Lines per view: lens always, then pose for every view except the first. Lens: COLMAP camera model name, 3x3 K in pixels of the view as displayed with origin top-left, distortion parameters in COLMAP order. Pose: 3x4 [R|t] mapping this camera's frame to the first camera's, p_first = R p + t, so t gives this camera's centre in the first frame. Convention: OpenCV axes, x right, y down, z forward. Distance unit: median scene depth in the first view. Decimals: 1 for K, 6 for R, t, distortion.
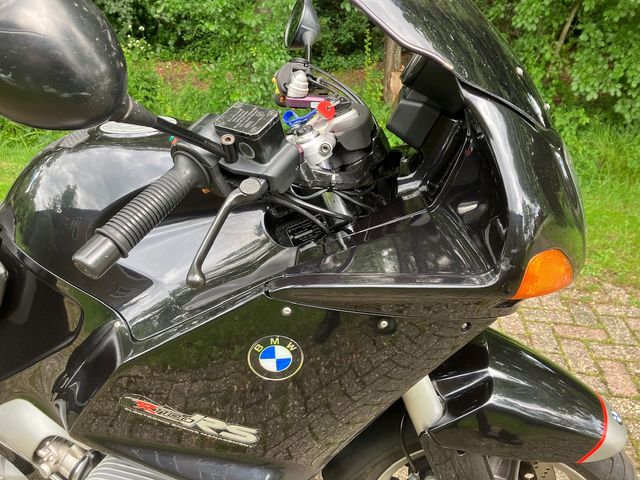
lens RADIAL K [[526.3, 0, 325.5], [0, 526.3, 240.0], [0, 0, 1]] dist [0.011241, -0.010427]
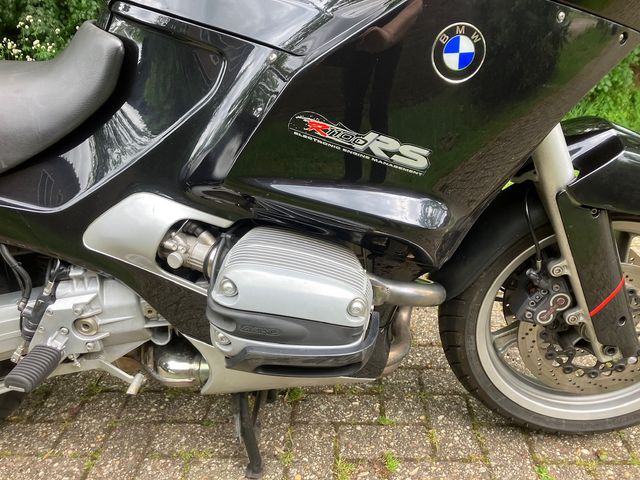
lens RADIAL K [[526.3, 0, 323.8], [0, 526.3, 240.6], [0, 0, 1]] dist [0.011241, -0.010427]
pose [[0.992480, -0.068773, 0.101262, -0.369521], [0.073612, 0.996278, -0.044847, 0.472796], [-0.097801, 0.051964, 0.993848, 0.050155]]
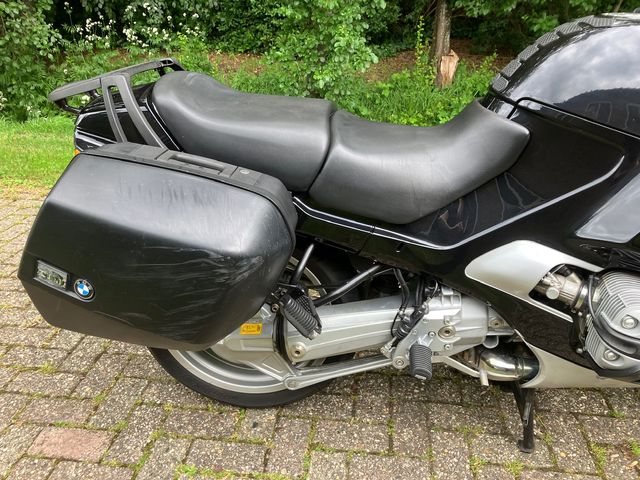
lens RADIAL K [[526.3, 0, 321.3], [0, 526.3, 236.4], [0, 0, 1]] dist [0.011241, -0.010427]
pose [[0.999089, -0.020269, 0.037566, -1.158097], [0.020550, 0.999763, -0.007116, 0.302971], [-0.037413, 0.007881, 0.999269, -0.252689]]
